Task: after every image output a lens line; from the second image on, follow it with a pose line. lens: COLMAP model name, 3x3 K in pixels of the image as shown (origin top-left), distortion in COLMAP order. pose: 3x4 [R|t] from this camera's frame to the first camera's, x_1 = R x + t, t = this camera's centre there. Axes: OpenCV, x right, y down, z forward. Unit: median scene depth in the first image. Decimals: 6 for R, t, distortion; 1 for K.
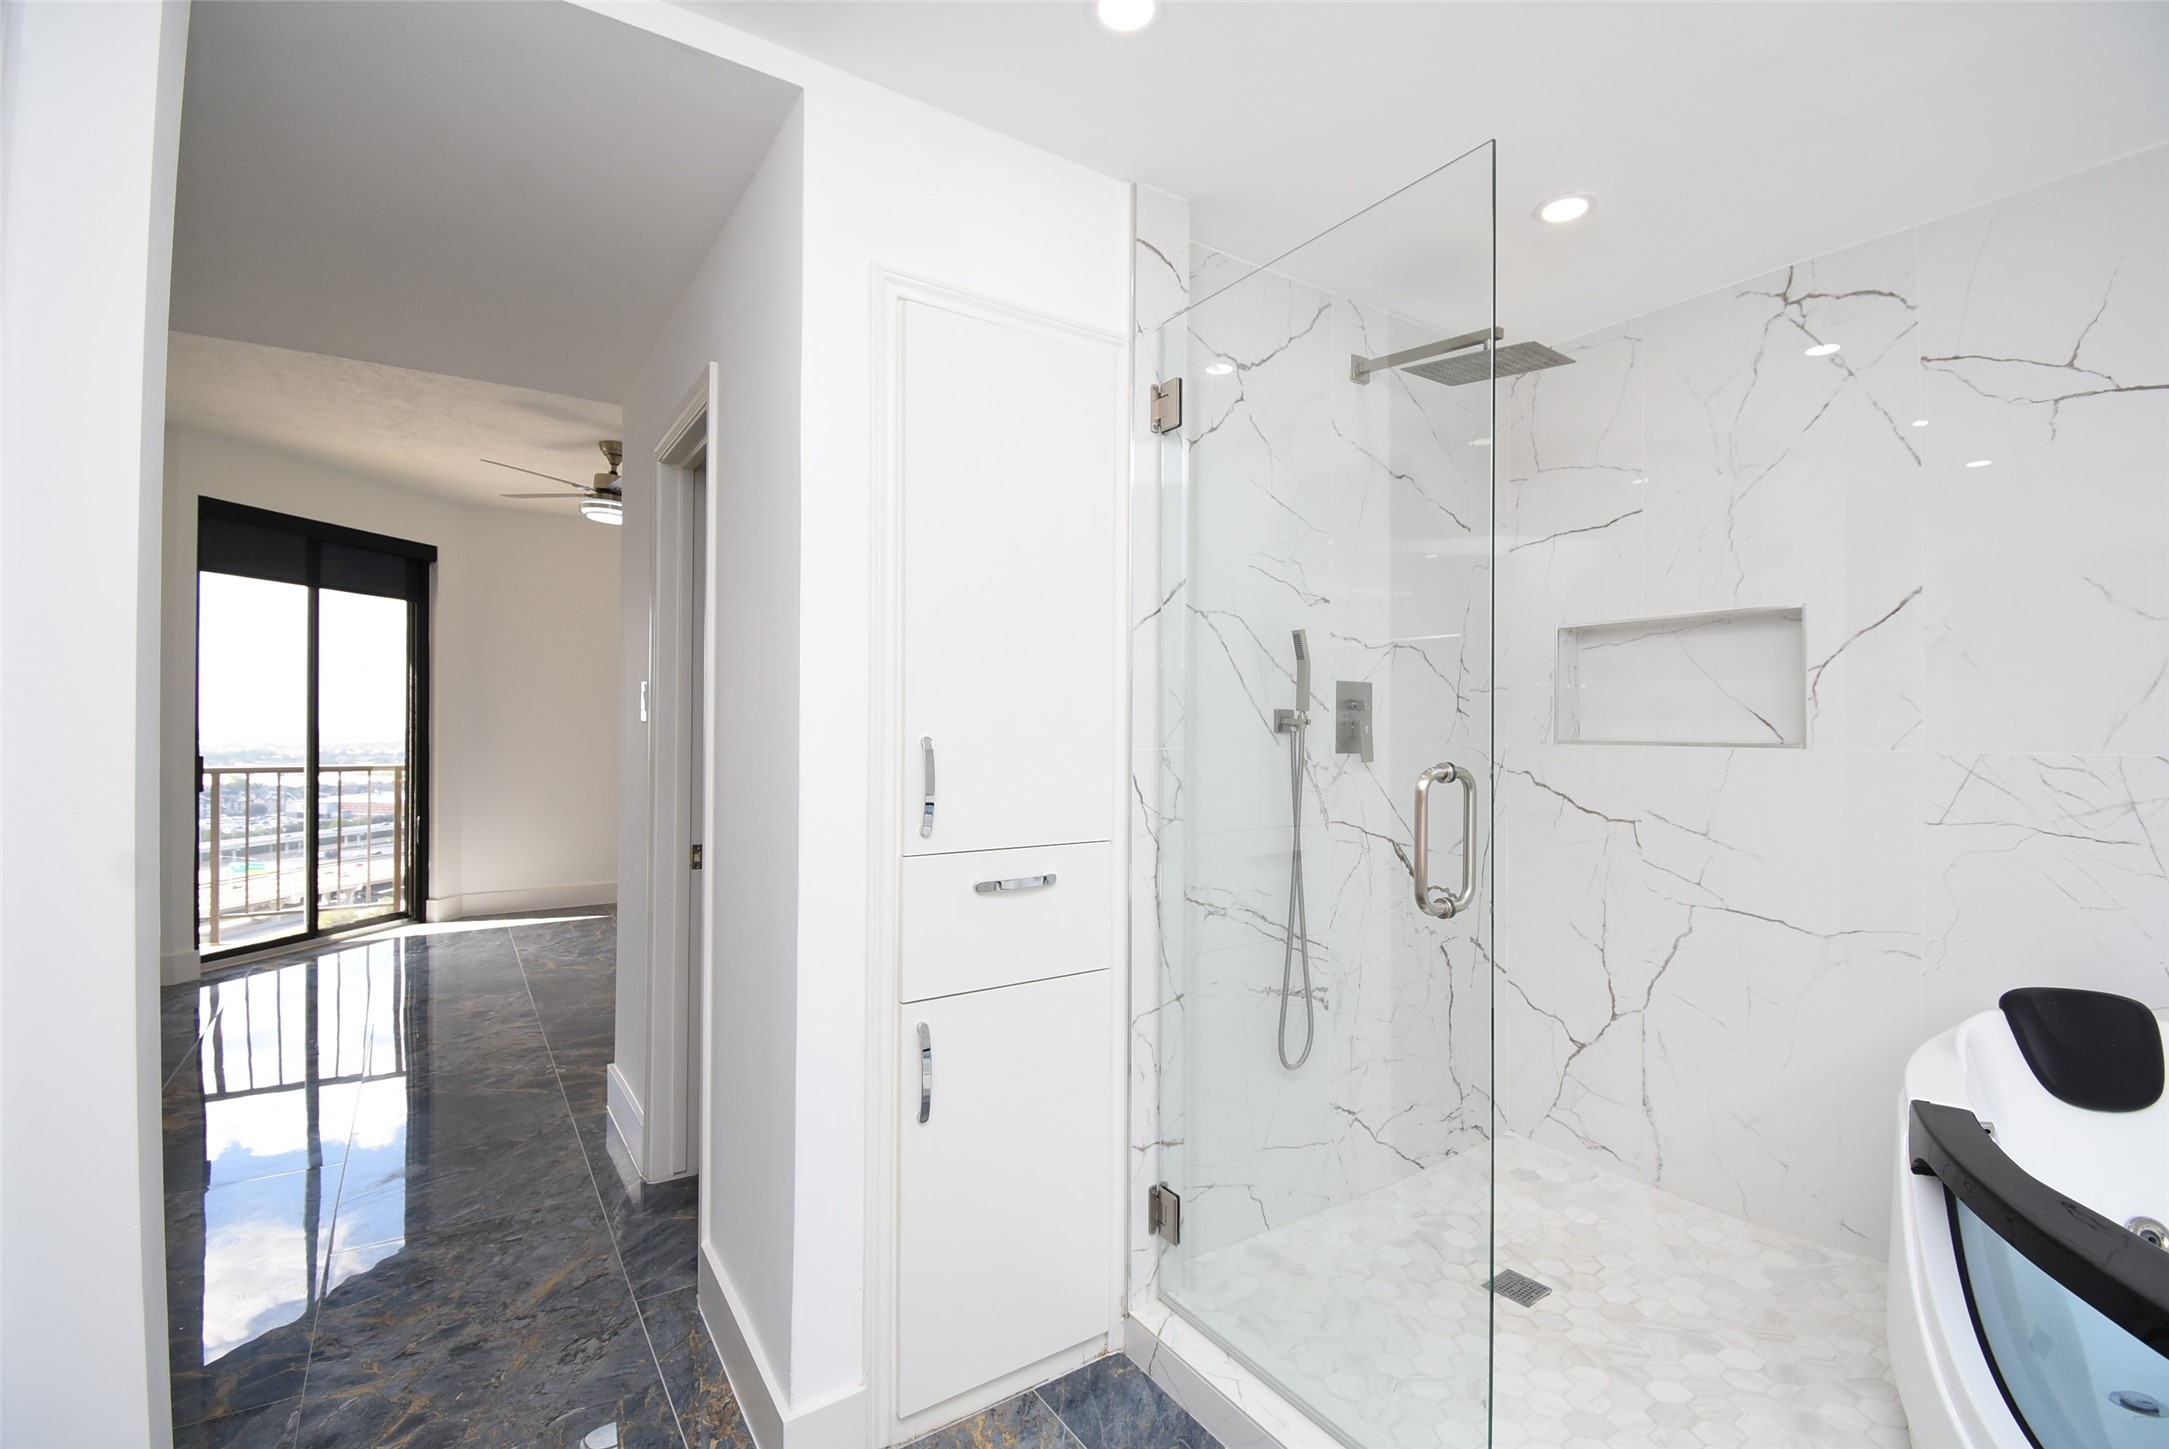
lens RADIAL K [[965.3, 0, 1088.7], [0, 965.3, 724.1], [0, 0, 1]] dist [-0.010917, -0.007084]
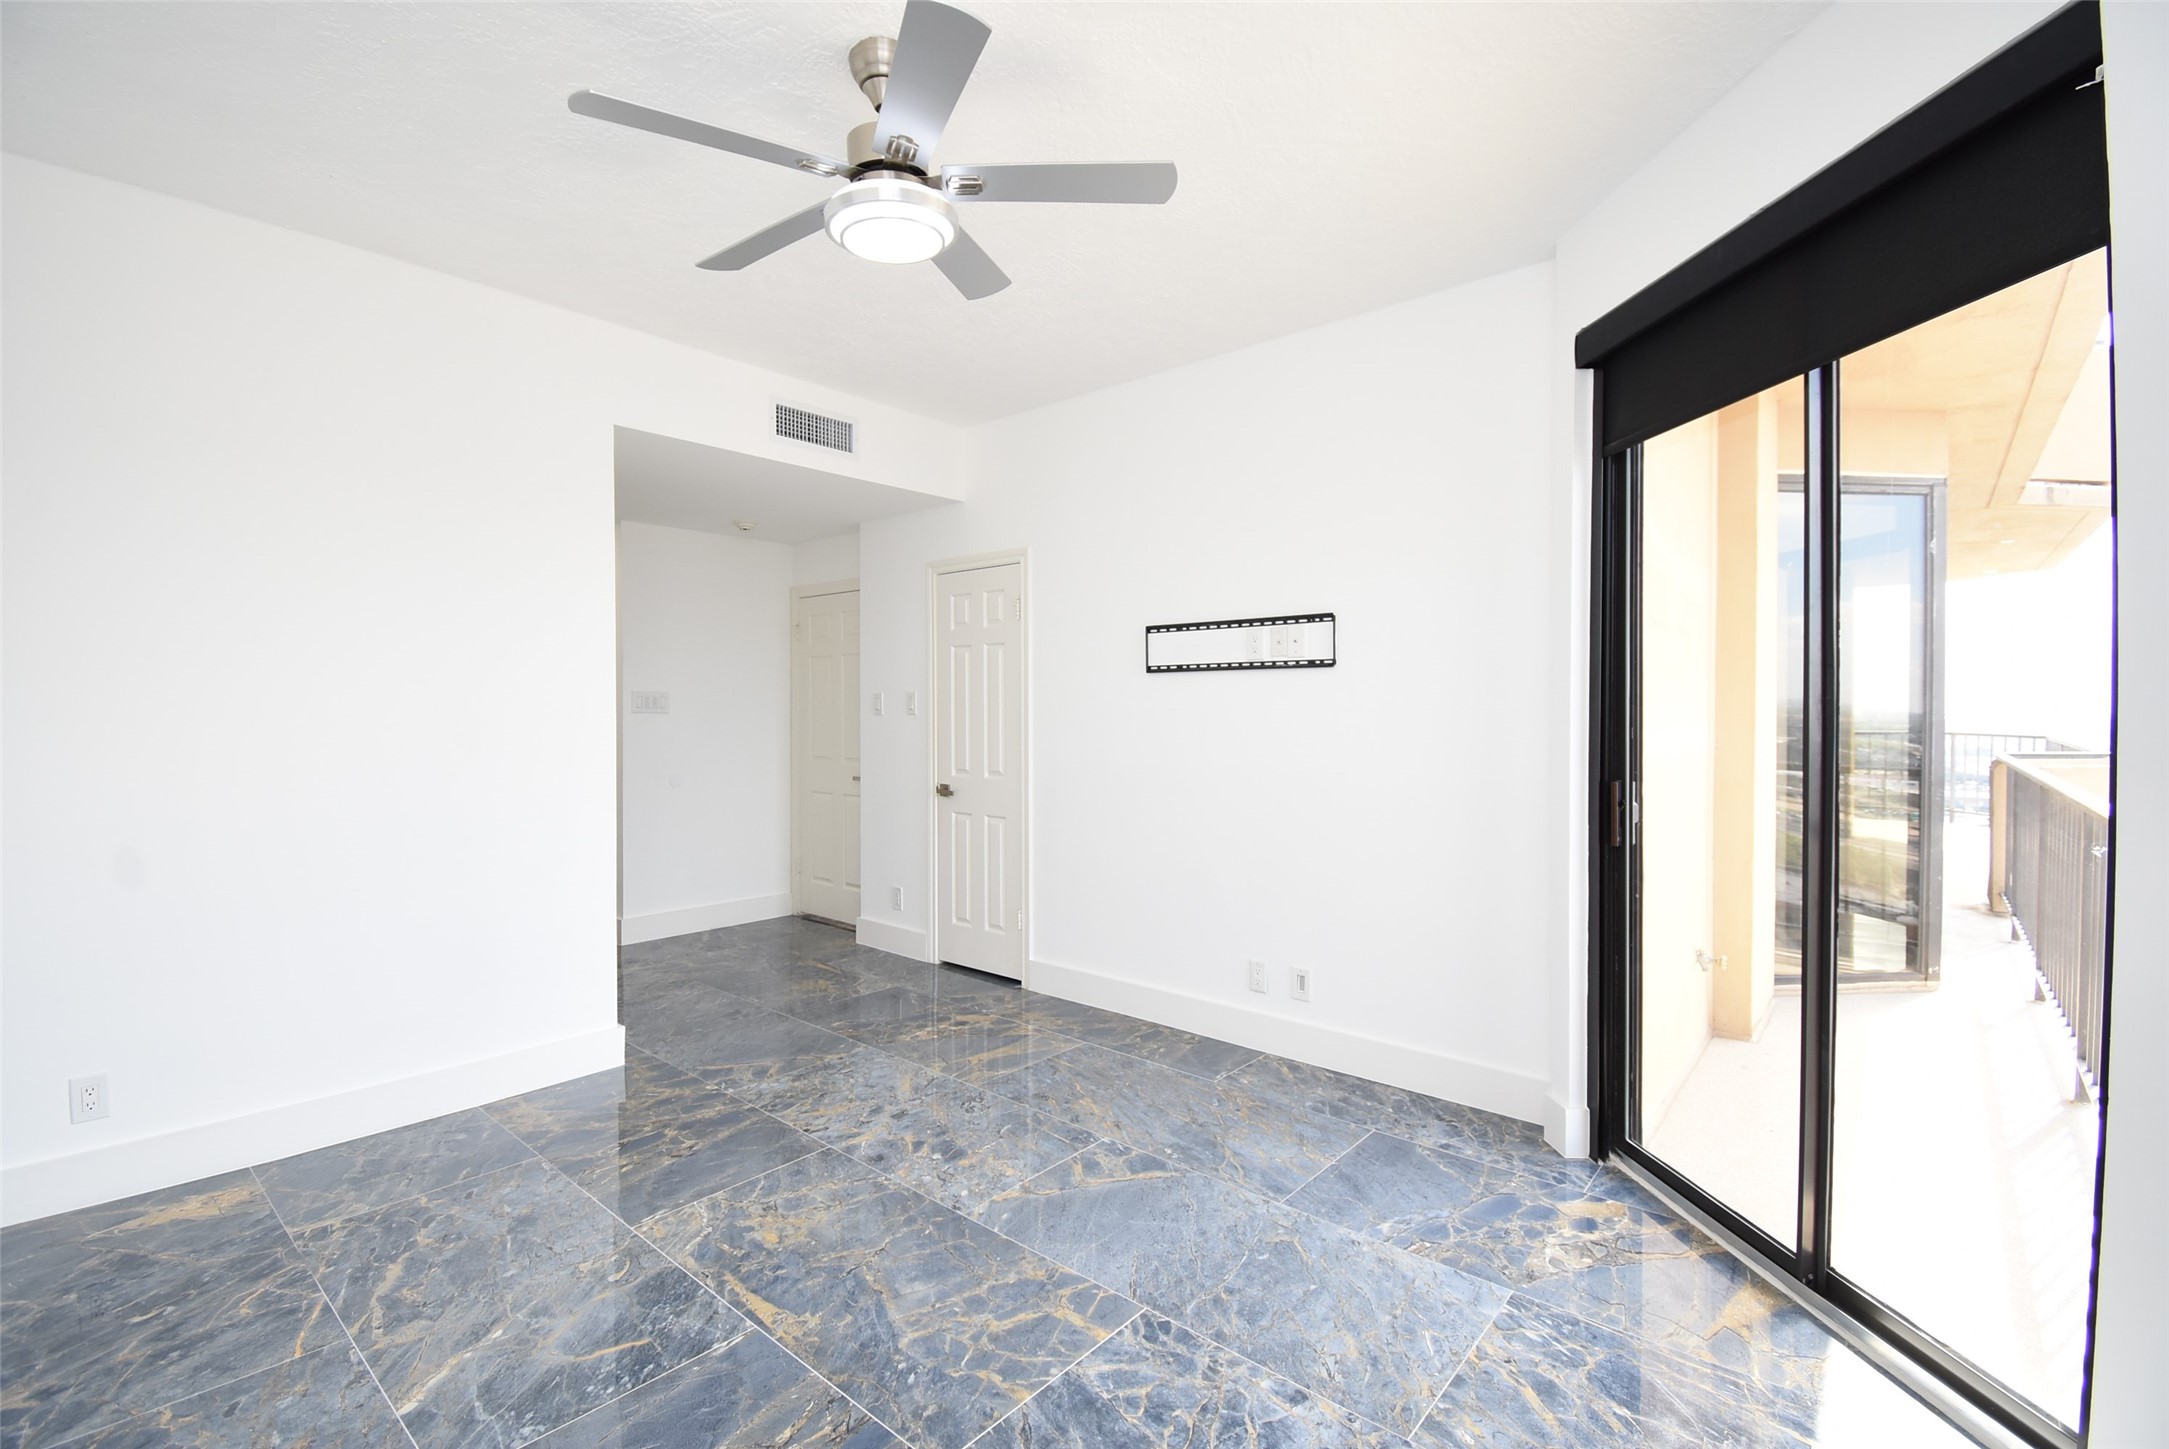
lens RADIAL K [[965.3, 0, 1079.2], [0, 965.3, 723.8], [0, 0, 1]] dist [-0.010917, -0.007084]
pose [[-0.967157, -0.002074, -0.254170, -0.579260], [-0.003594, 0.999978, 0.005514, -0.000919], [0.254153, 0.006246, -0.967144, 1.757697]]
